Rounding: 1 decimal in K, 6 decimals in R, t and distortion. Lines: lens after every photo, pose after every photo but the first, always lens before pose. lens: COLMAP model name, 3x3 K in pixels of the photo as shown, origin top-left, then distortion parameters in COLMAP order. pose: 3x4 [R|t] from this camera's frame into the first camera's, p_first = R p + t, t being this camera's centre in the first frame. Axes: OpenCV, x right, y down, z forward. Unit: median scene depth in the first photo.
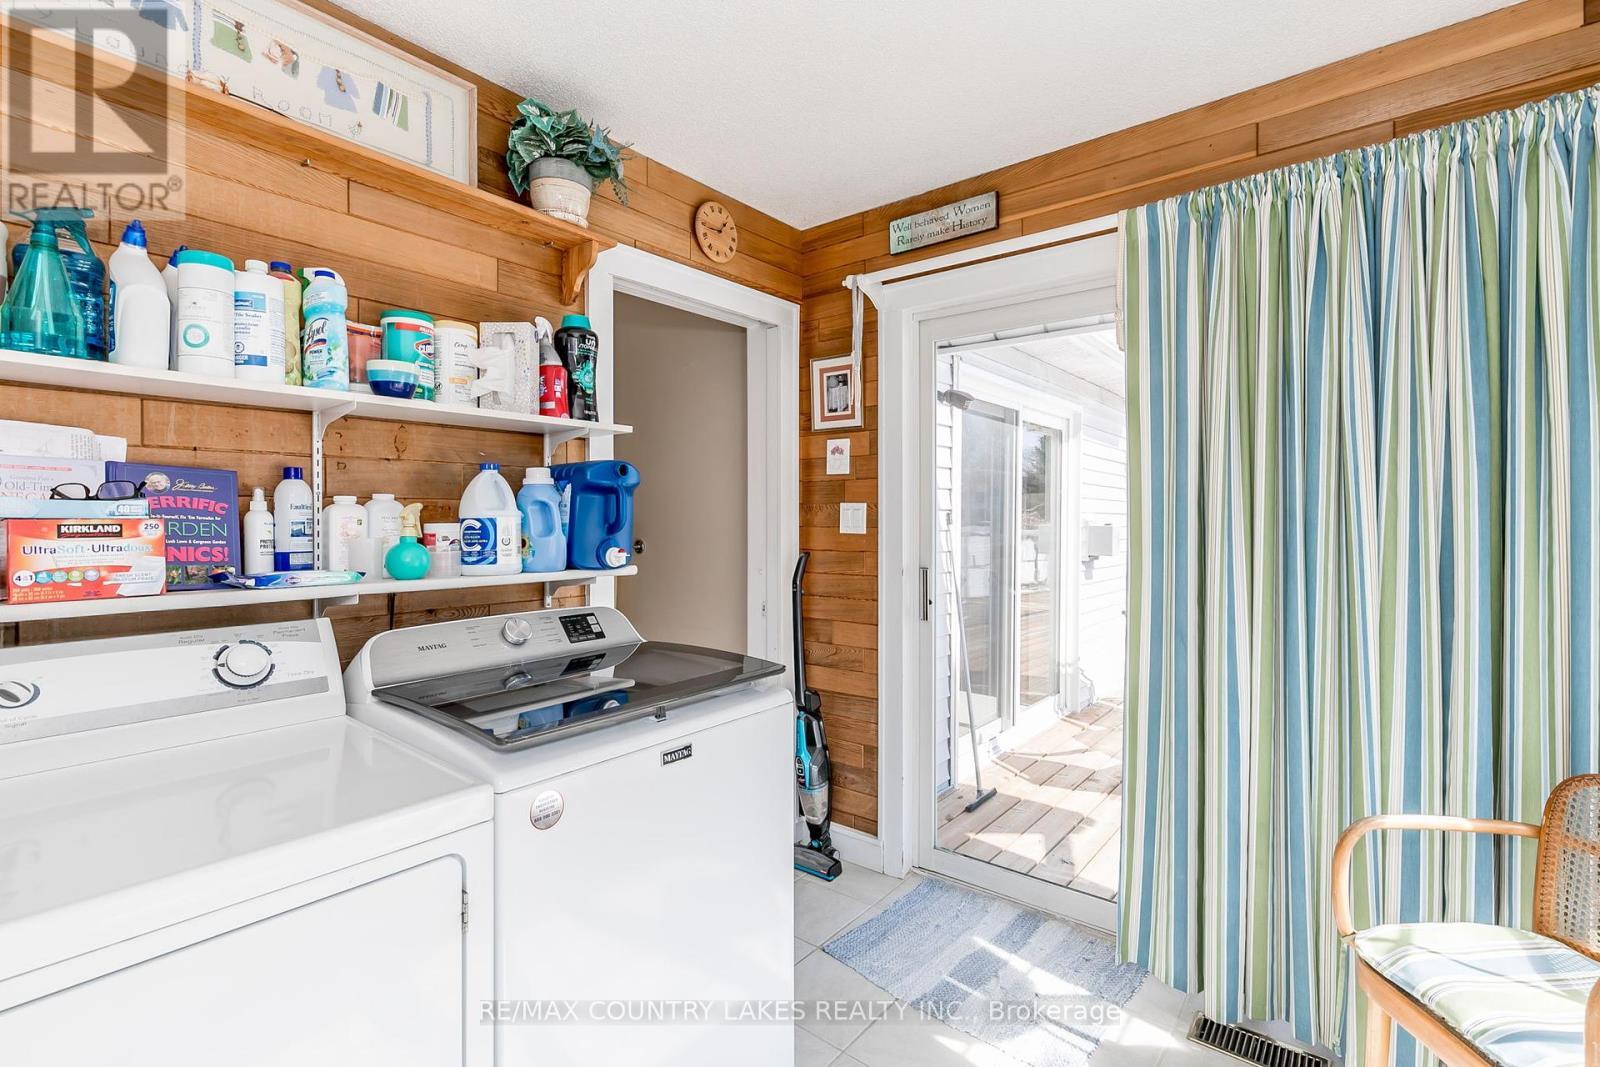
lens RADIAL K [[734.1, 0, 799.8], [0, 734.1, 521.3], [0, 0, 1]] dist [-0.003586, -0.000170]
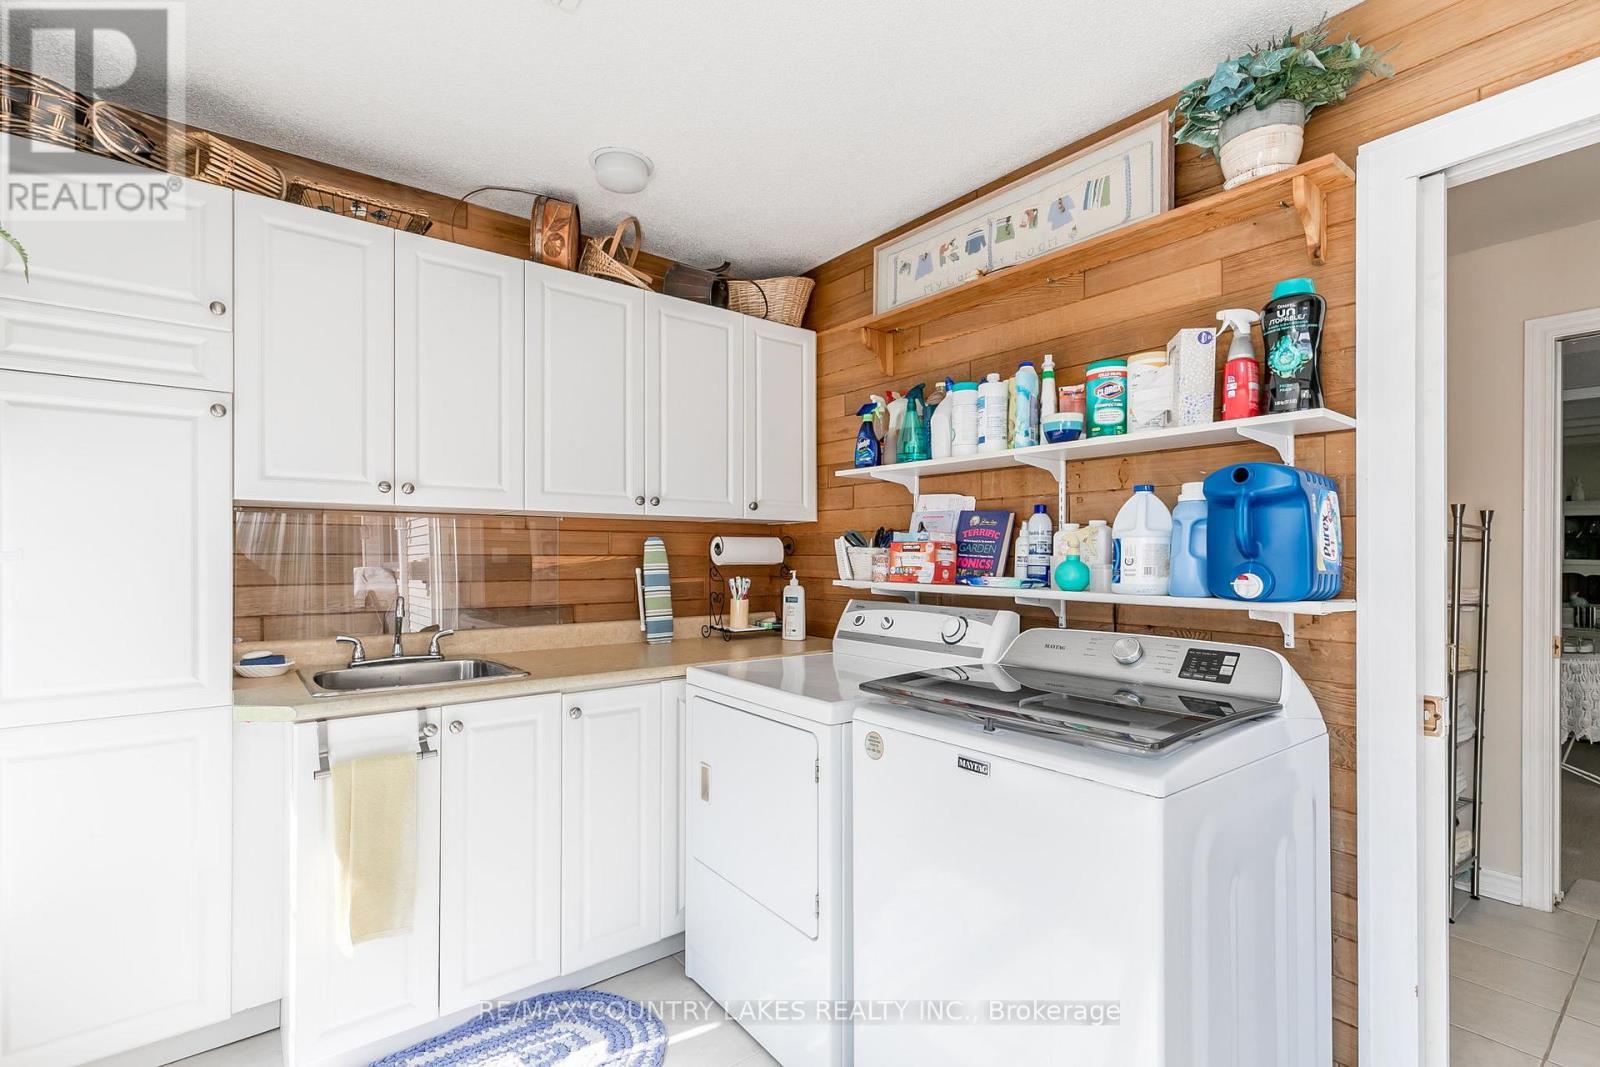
lens RADIAL K [[734.1, 0, 801.8], [0, 734.1, 548.9], [0, 0, 1]] dist [-0.003586, -0.000170]
pose [[-0.231197, -0.007829, -0.972876, 0.713068], [-0.007482, 0.999952, -0.006269, 0.020897], [0.972878, 0.005830, -0.231244, 0.819258]]
